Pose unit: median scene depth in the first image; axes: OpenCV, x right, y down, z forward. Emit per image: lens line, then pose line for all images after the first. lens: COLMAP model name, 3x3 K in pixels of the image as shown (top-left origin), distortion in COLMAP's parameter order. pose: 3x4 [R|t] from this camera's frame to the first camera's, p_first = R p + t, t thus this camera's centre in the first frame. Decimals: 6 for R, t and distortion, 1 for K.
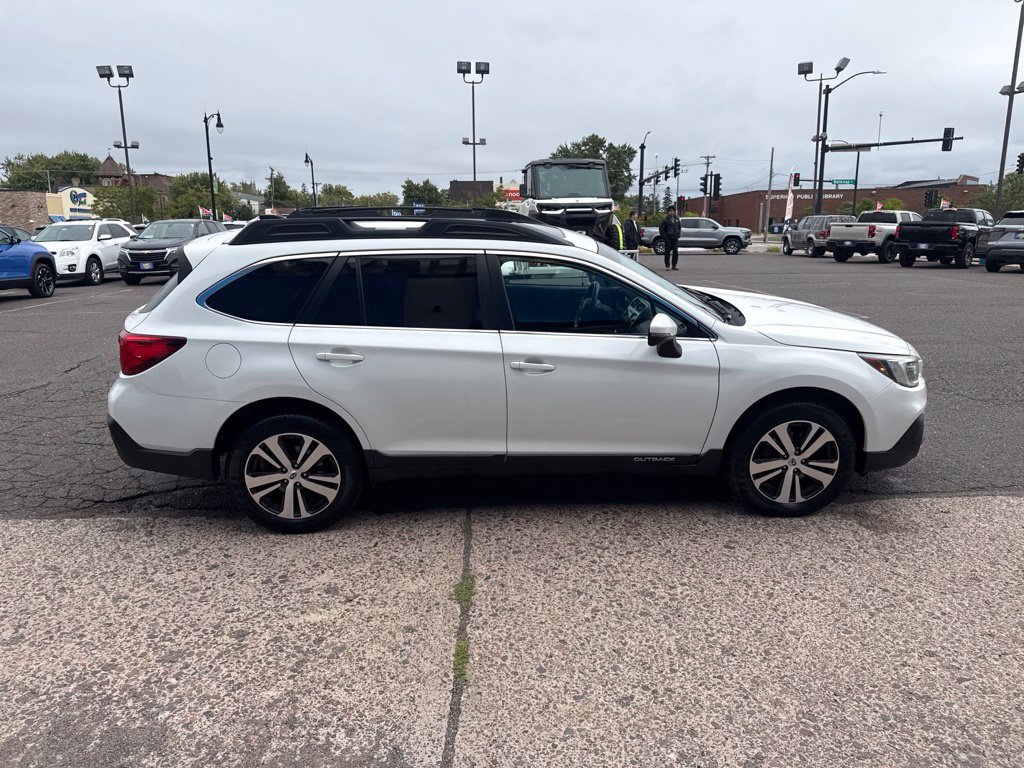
lens RADIAL K [[717.1, 0, 518.9], [0, 717.1, 390.3], [0, 0, 1]] dist [0.037198, -0.043299]
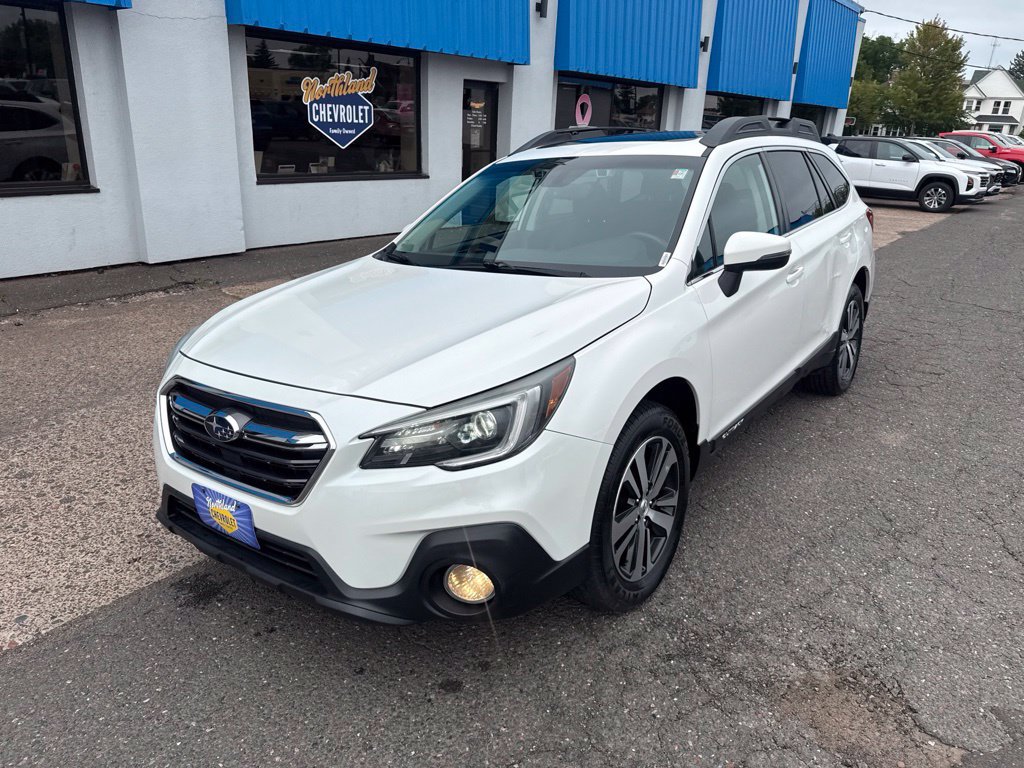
lens RADIAL K [[717.1, 0, 515.3], [0, 717.1, 381.9], [0, 0, 1]] dist [0.037198, -0.043299]
pose [[-0.640494, 0.248232, -0.726738, 0.859207], [-0.201212, 0.859017, 0.470748, -0.395961], [0.741135, 0.447740, -0.500248, 1.619148]]
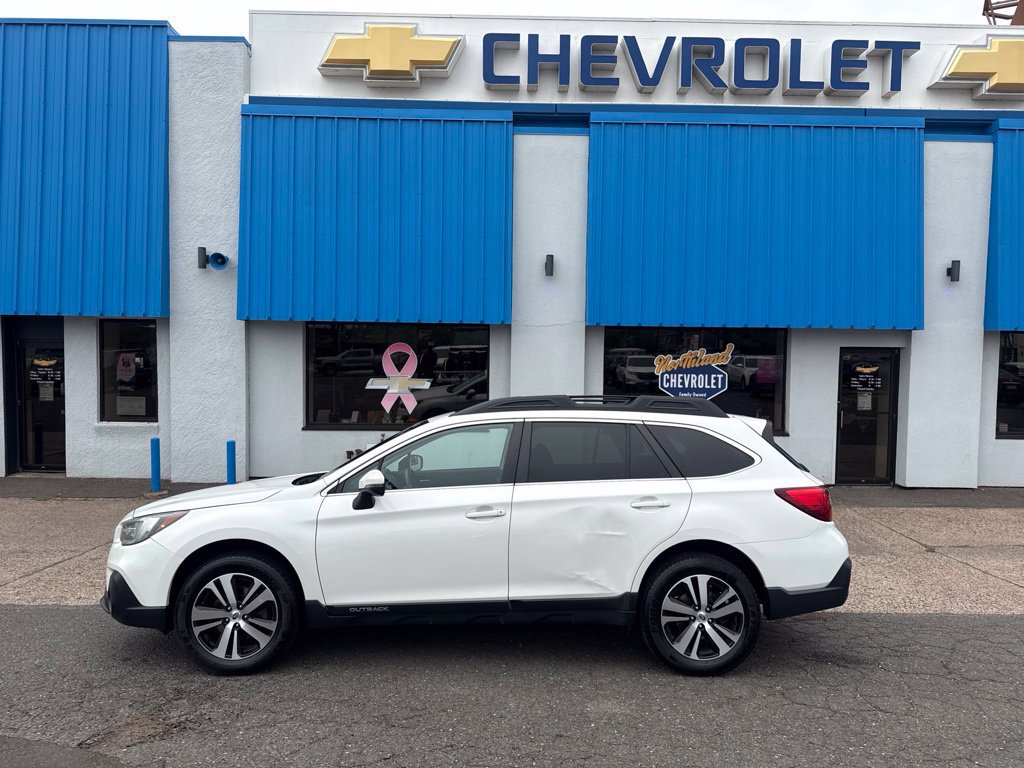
lens RADIAL K [[717.1, 0, 512.4], [0, 717.1, 381.7], [0, 0, 1]] dist [0.037198, -0.043299]
pose [[-0.999635, -0.003905, 0.026741, -0.072981], [0.002960, 0.967727, 0.251985, -0.635815], [-0.026862, 0.251972, -0.967362, 2.374806]]
